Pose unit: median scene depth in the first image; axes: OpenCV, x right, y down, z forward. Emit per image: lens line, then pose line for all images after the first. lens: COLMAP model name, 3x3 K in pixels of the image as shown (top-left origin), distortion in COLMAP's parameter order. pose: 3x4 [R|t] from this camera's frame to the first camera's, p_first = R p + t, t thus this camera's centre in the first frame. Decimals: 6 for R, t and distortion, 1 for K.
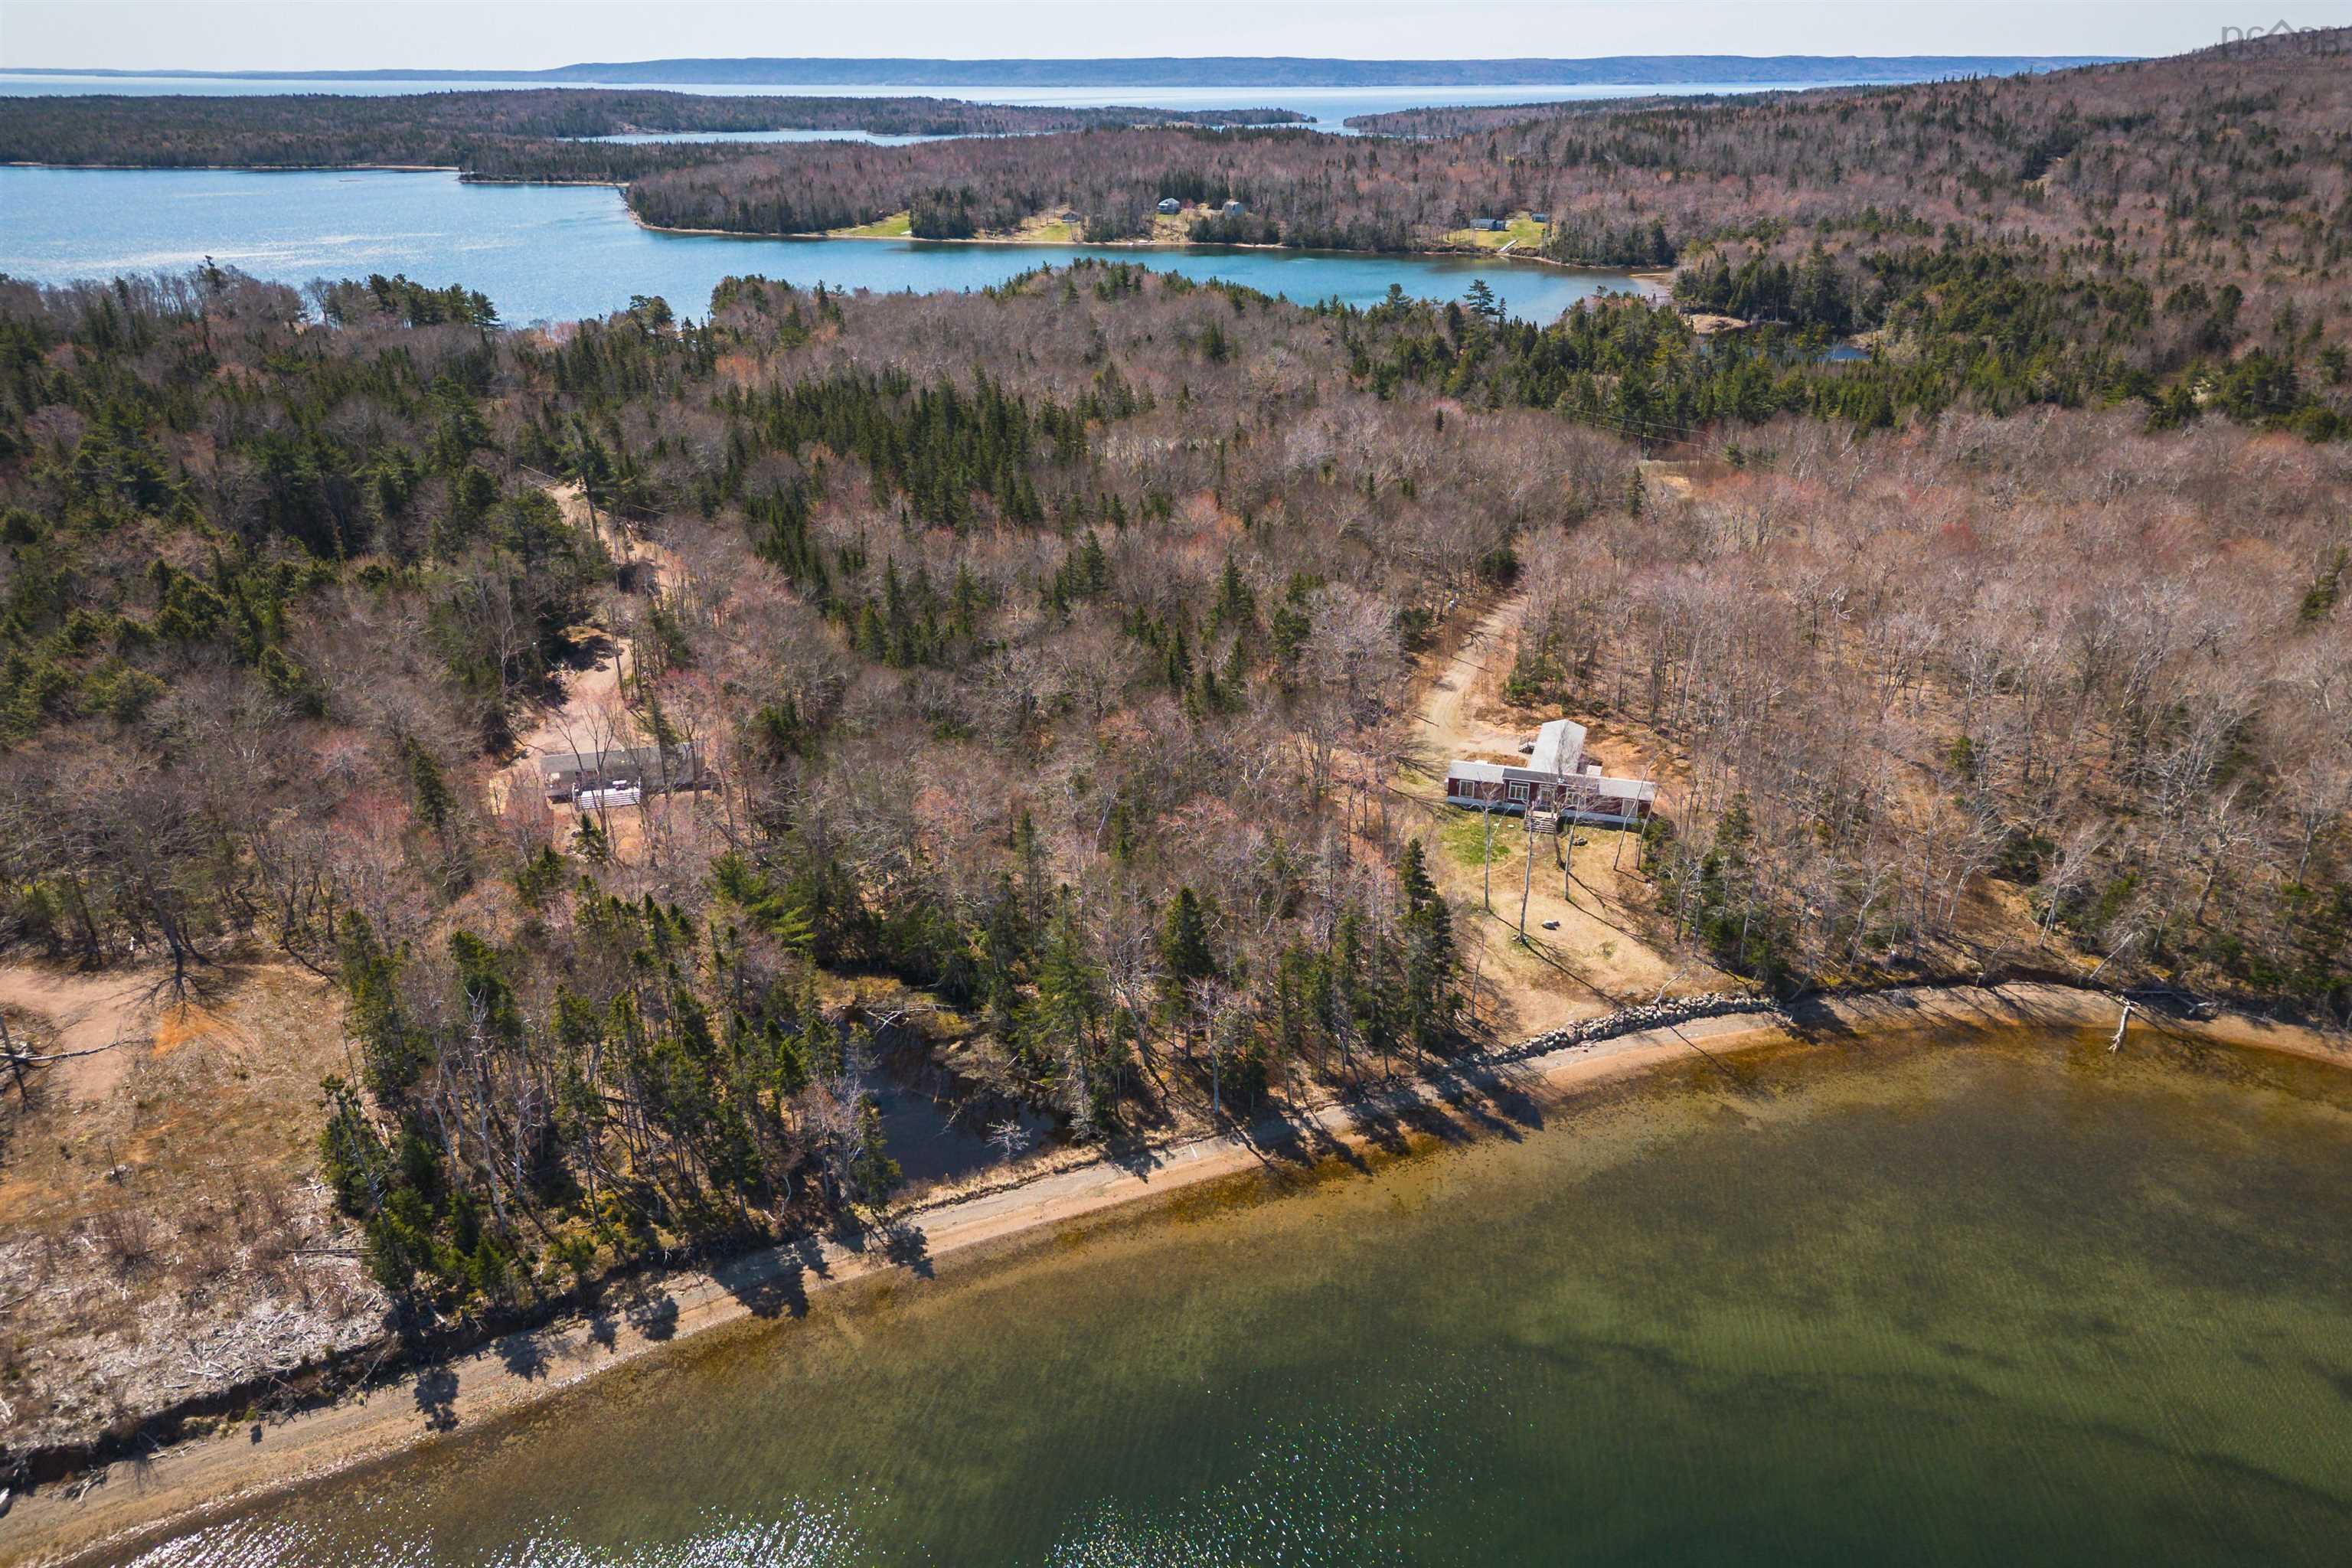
lens RADIAL K [[1661.2, 0, 1163.8], [0, 1661.2, 763.6], [0, 0, 1]] dist [0.070946, -0.062210]
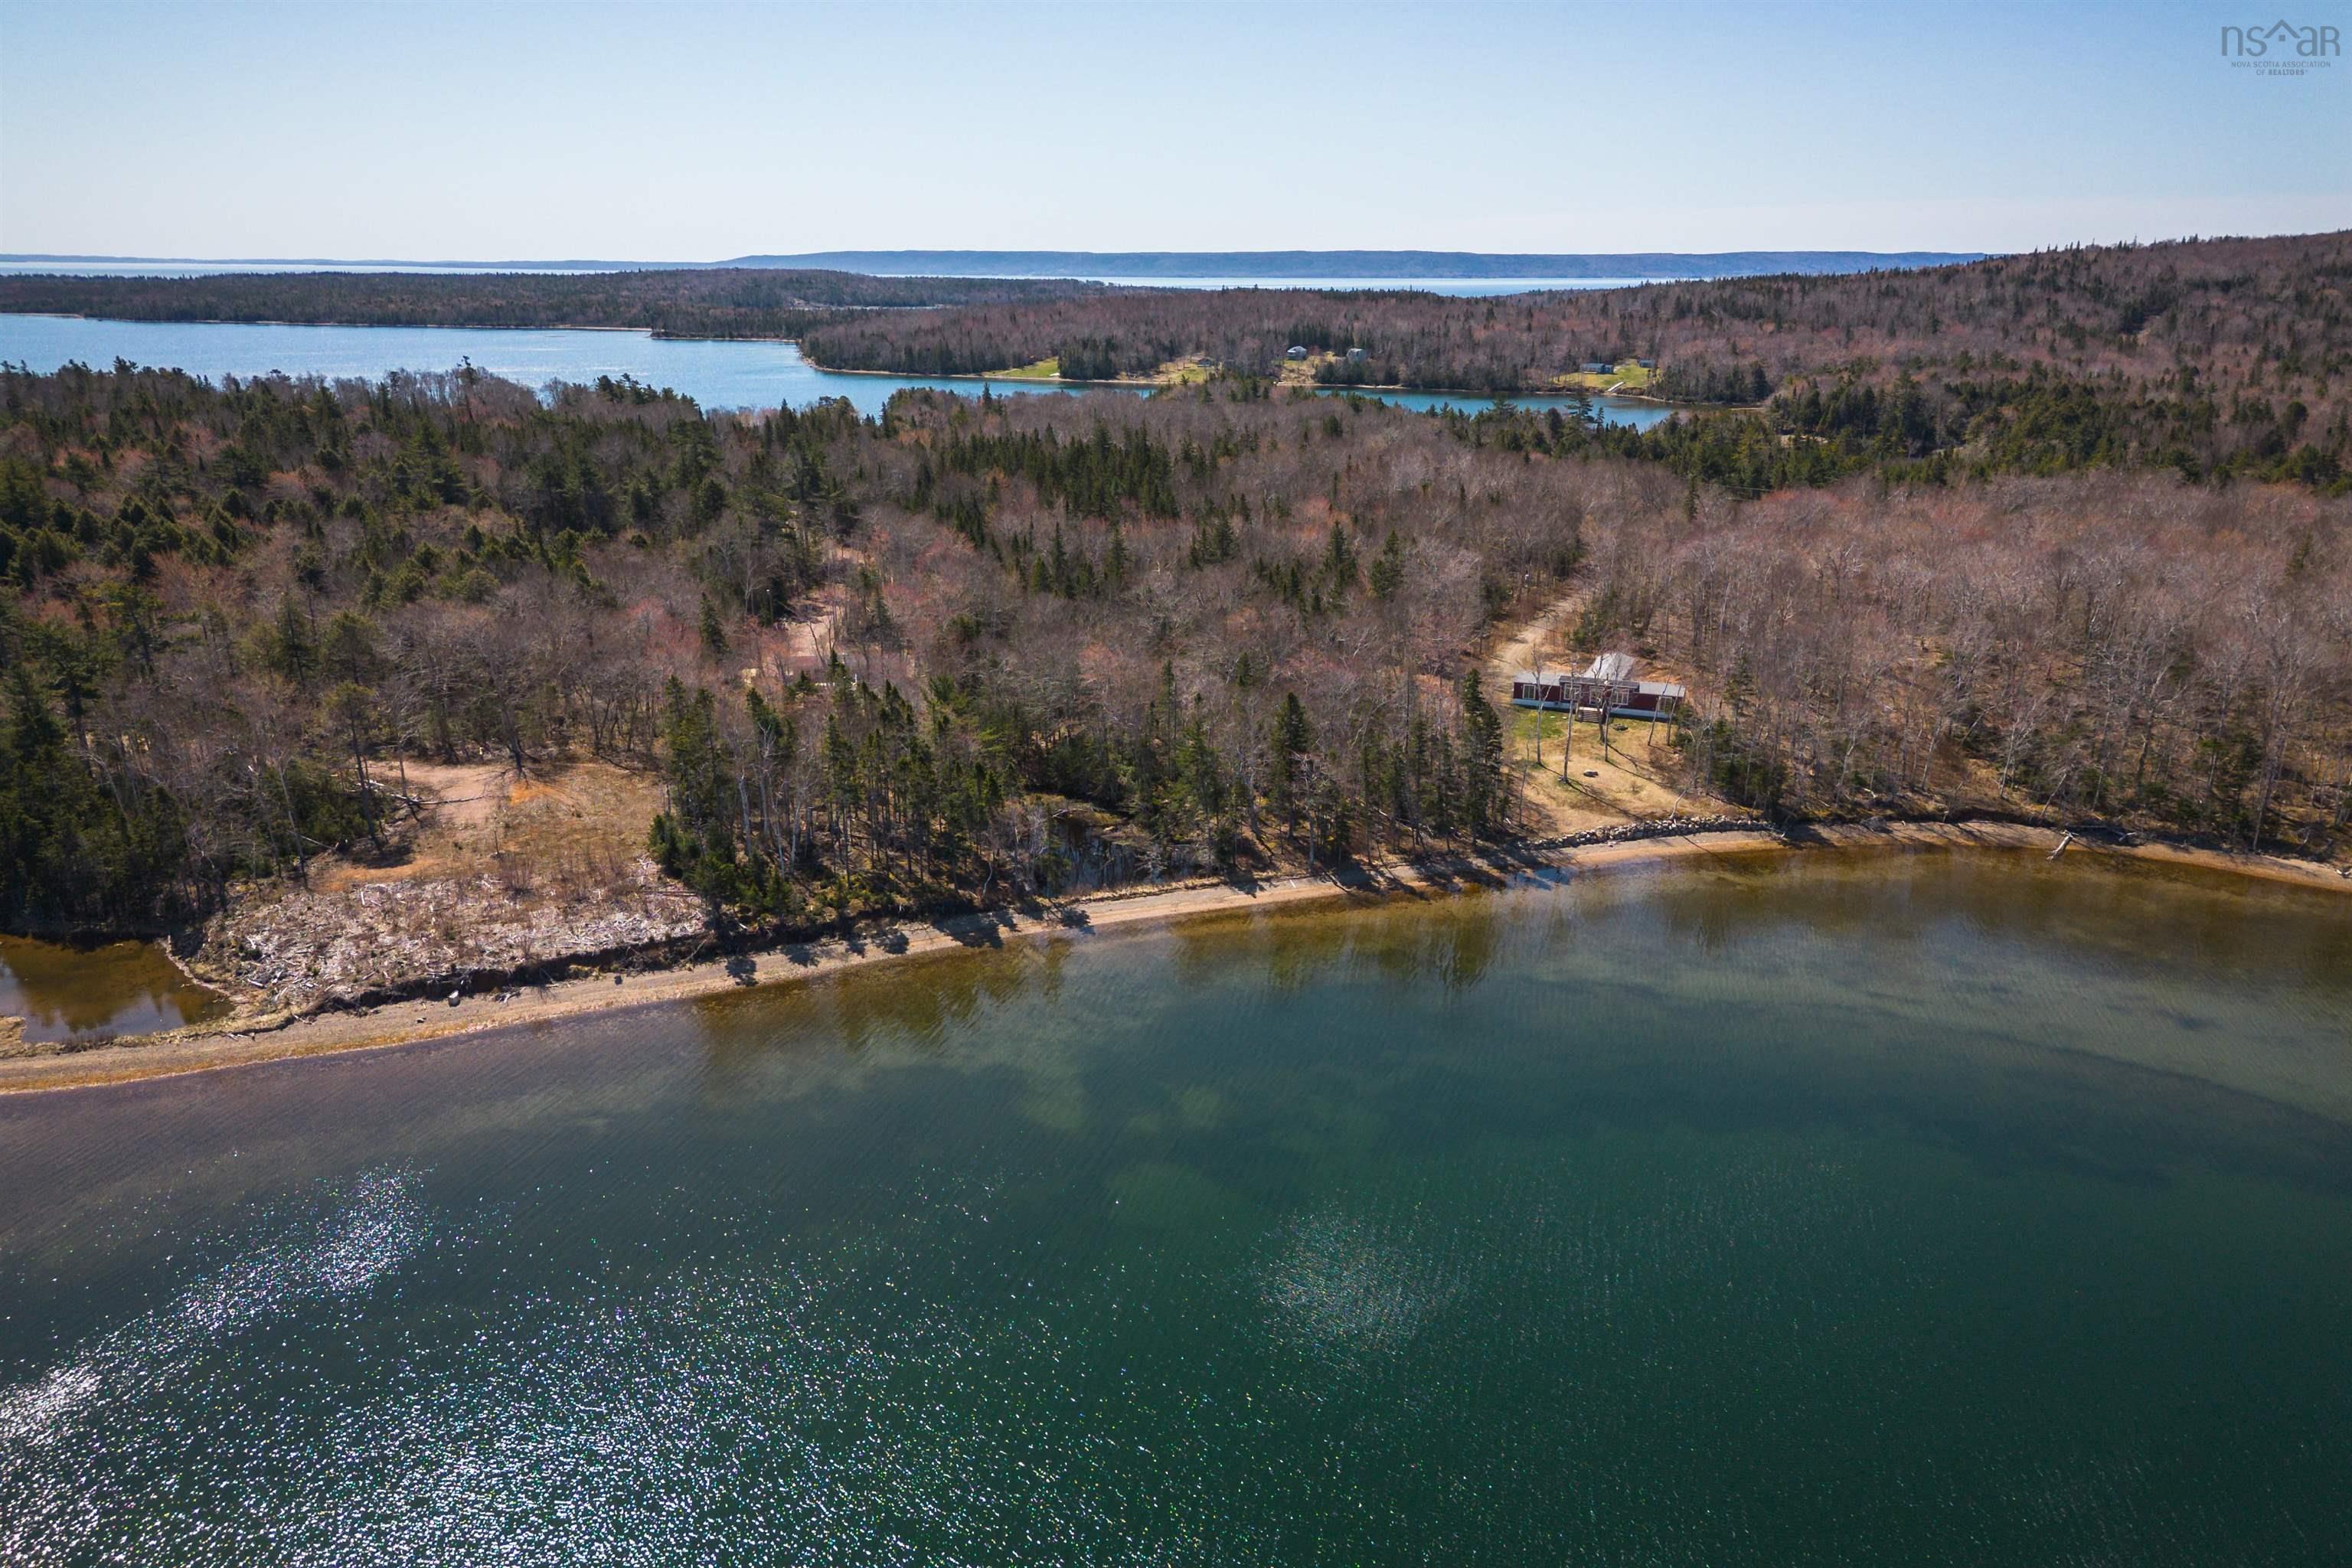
lens RADIAL K [[1661.2, 0, 1166.9], [0, 1661.2, 808.2], [0, 0, 1]] dist [0.070946, -0.062210]
pose [[0.997279, 0.026898, -0.068632, 0.006006], [-0.032495, 0.996121, -0.081775, 0.234983], [0.066166, 0.083782, 0.994285, -0.241895]]
